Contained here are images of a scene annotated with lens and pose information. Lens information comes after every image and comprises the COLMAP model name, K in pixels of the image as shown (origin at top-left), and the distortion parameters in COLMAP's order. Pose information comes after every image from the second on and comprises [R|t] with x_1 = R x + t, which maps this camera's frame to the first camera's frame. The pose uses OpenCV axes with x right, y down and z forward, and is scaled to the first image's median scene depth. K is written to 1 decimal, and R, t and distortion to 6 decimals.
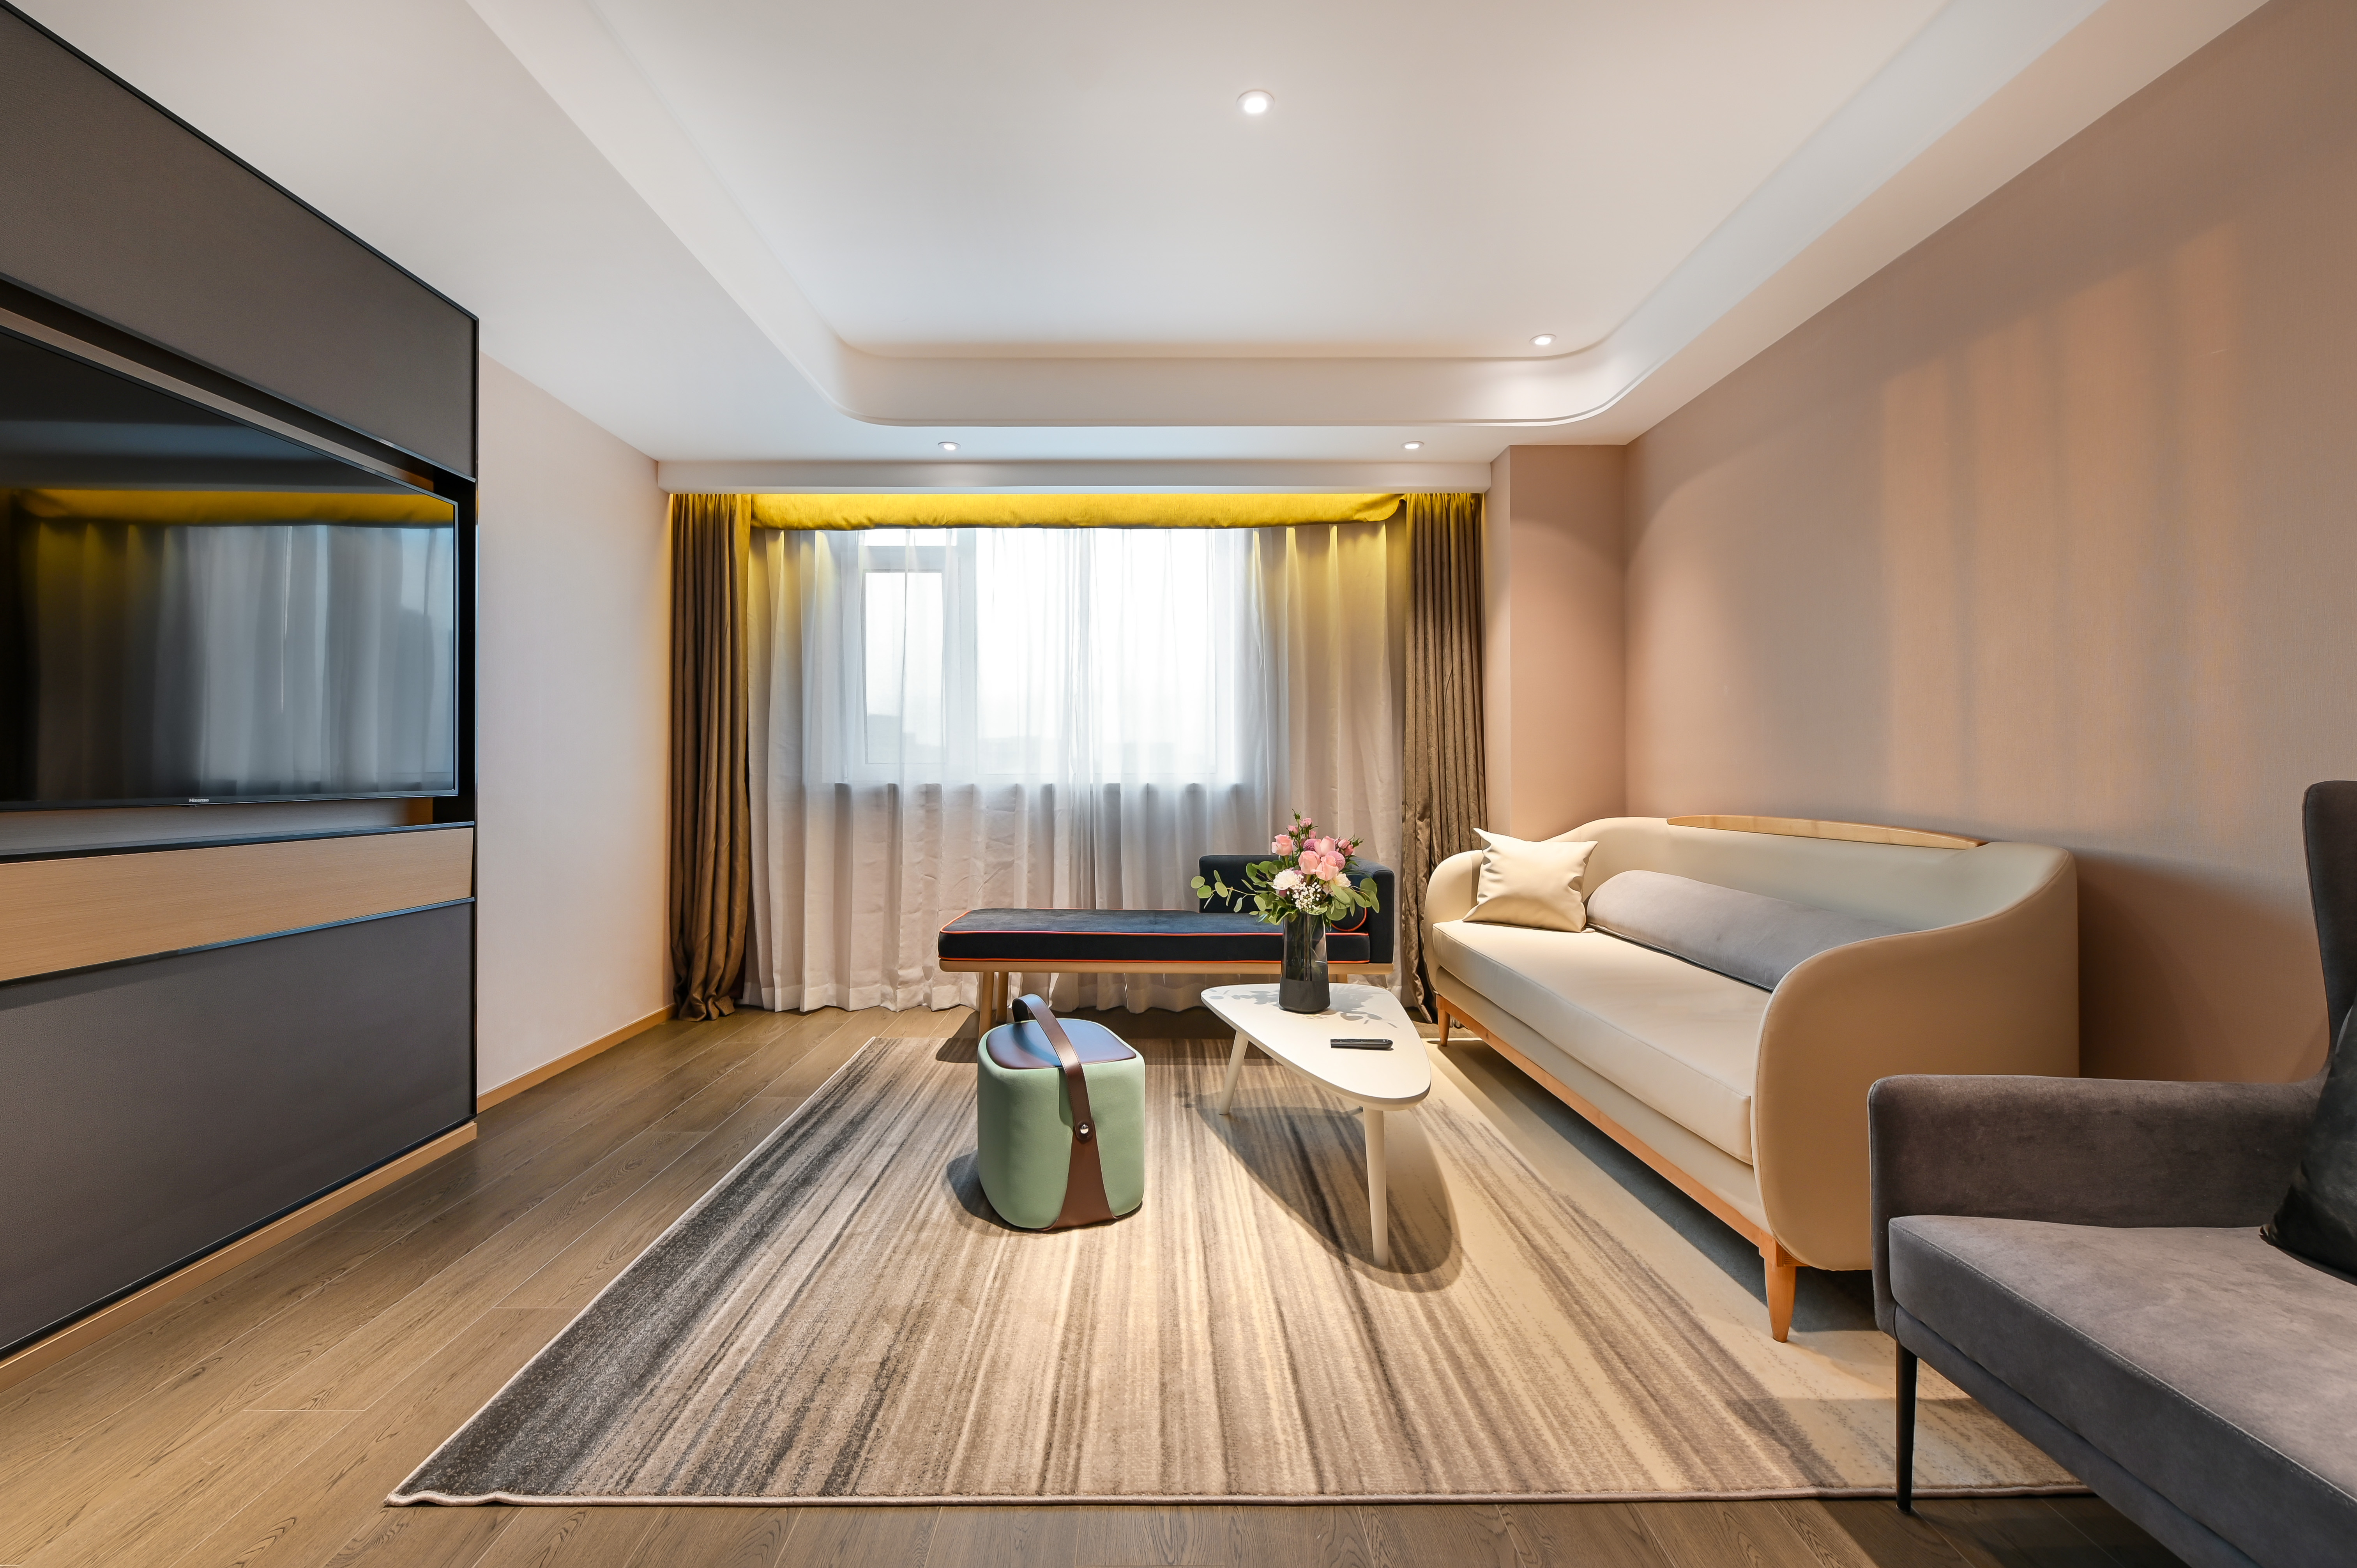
lens RADIAL K [[937.3, 0, 1144.0], [0, 937.3, 767.9], [0, 0, 1]] dist [-0.002624, -0.001266]
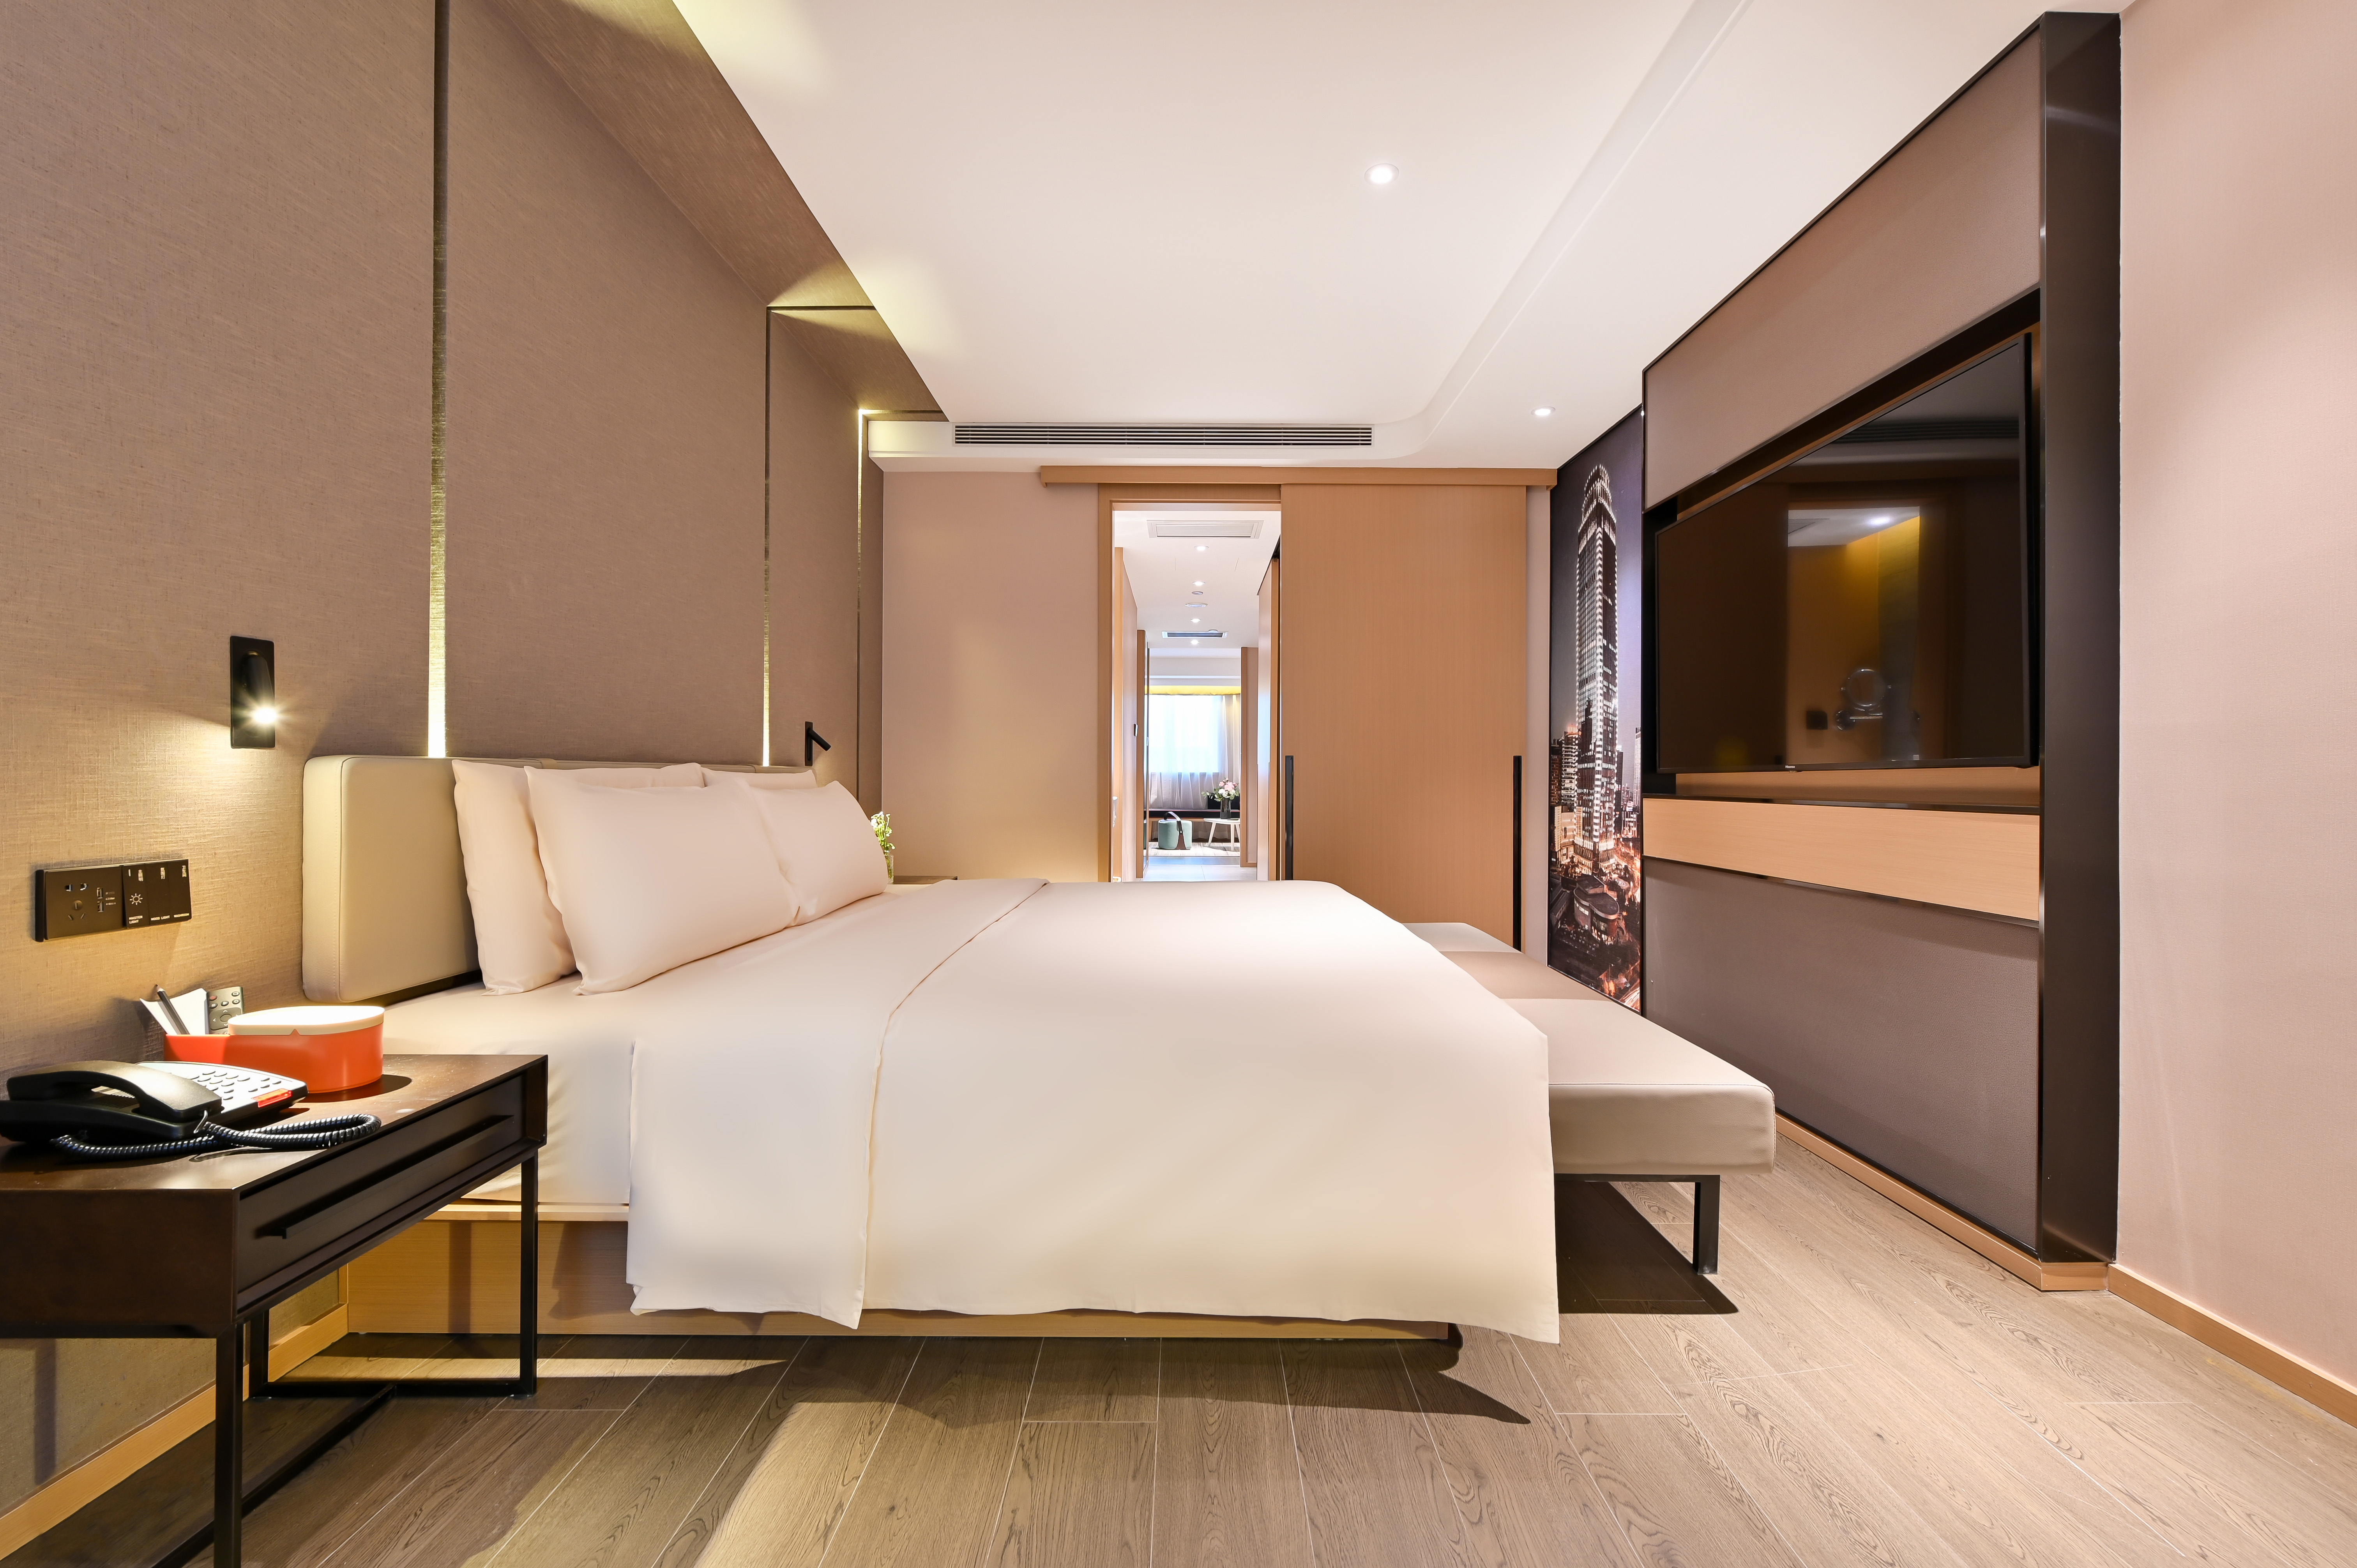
lens RADIAL K [[937.3, 0, 1181.4], [0, 937.3, 779.2], [0, 0, 1]] dist [-0.002624, -0.001266]
pose [[0.999993, -0.002110, 0.002953, -0.045402], [0.002081, 0.999950, 0.009812, 0.011166], [-0.002973, -0.009806, 0.999947, -2.810902]]
